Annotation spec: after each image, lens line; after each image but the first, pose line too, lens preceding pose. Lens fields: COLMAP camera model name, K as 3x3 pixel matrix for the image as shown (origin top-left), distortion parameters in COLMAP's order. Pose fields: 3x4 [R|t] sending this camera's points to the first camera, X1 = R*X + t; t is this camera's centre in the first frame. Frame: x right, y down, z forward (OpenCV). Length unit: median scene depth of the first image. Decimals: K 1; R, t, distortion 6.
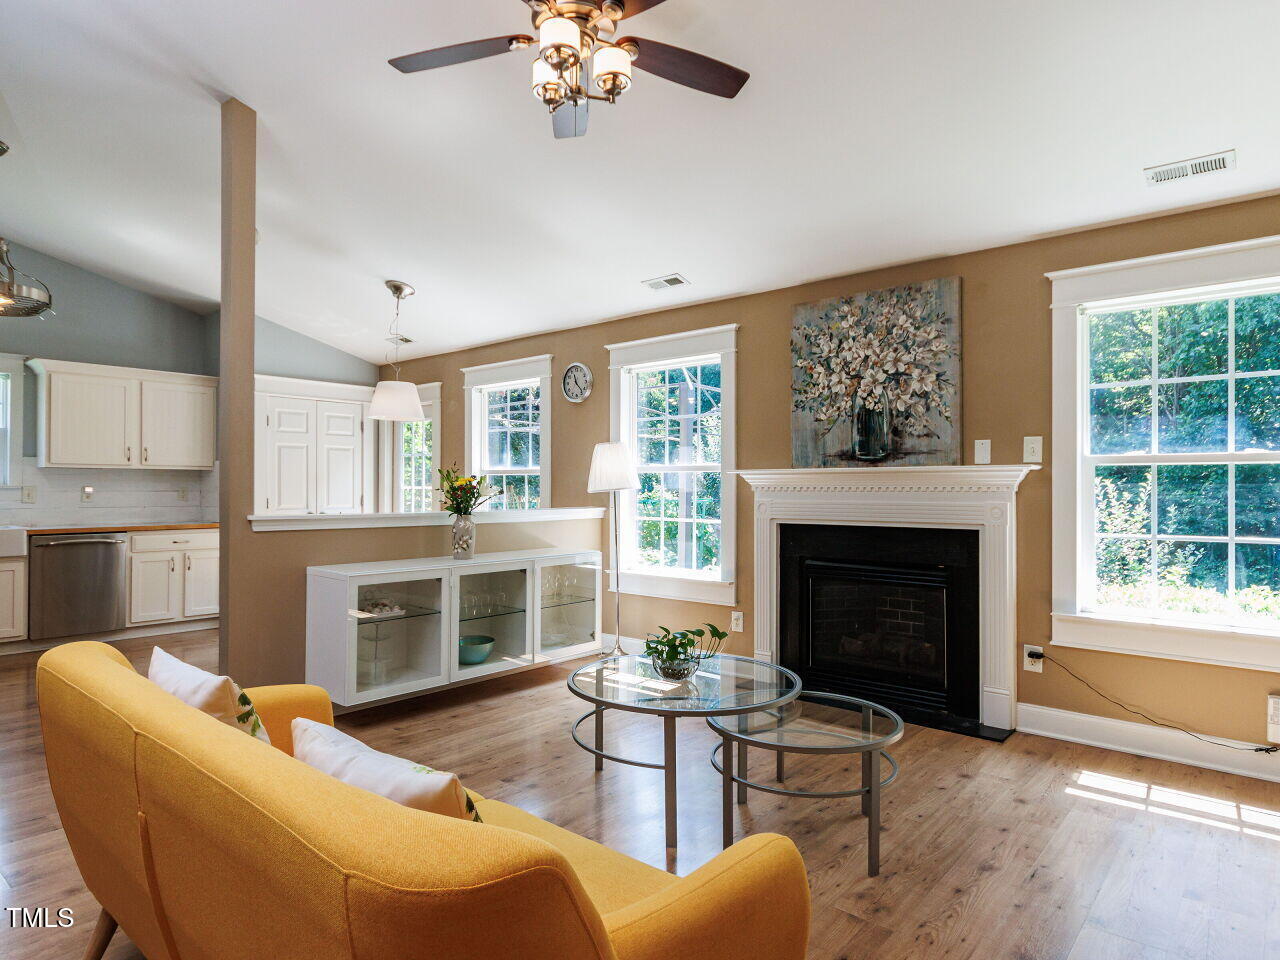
lens RADIAL K [[757.2, 0, 642.0], [0, 757.2, 483.3], [0, 0, 1]] dist [-0.002940, 0.014295]
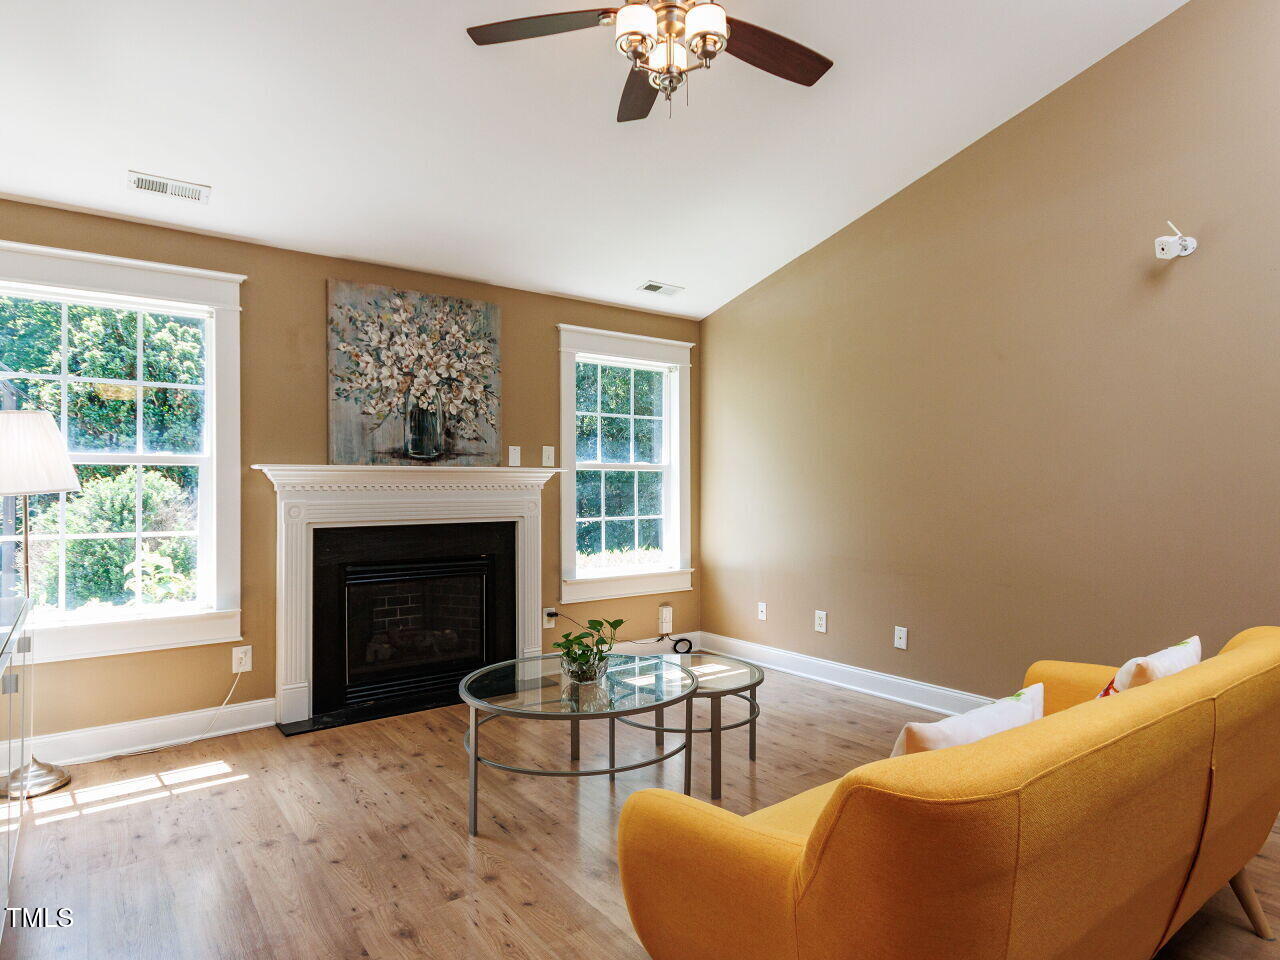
lens RADIAL K [[747.8, 0, 640.0], [0, 747.8, 480.0], [0, 0, 1]] dist [-0.007602, 0.014671]
pose [[0.222558, 0.006526, 0.974898, -0.610288], [-0.001975, 0.999979, -0.006243, 0.003061], [-0.974917, -0.000536, 0.222566, 0.496810]]
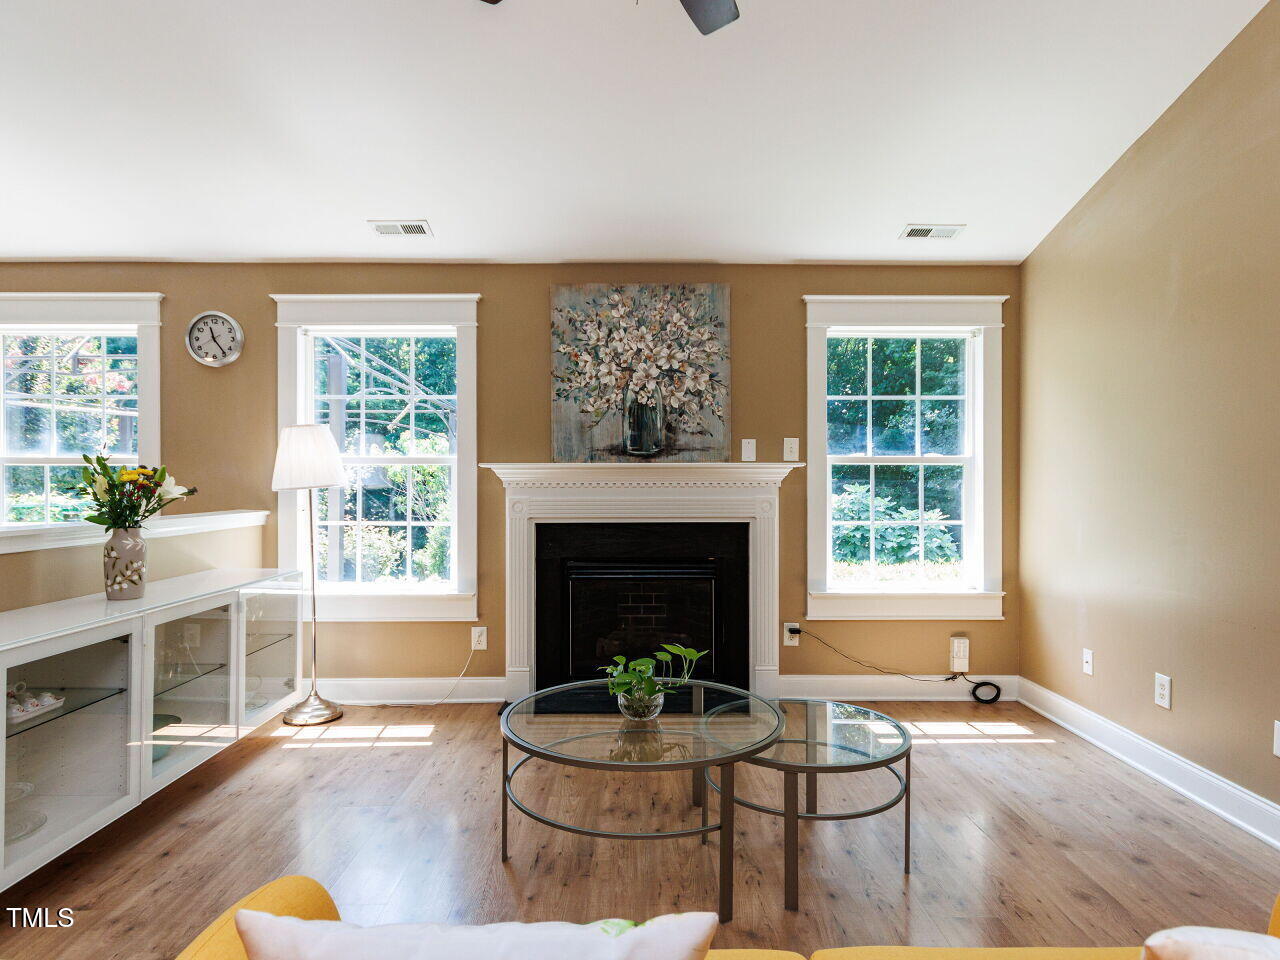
lens RADIAL K [[747.8, 0, 640.0], [0, 747.8, 480.0], [0, 0, 1]] dist [-0.007602, 0.014671]
pose [[0.757413, 0.000396, 0.652936, -0.336549], [-0.001908, 0.999997, 0.001607, -0.000252], [-0.652933, -0.002463, 0.757411, 0.267479]]
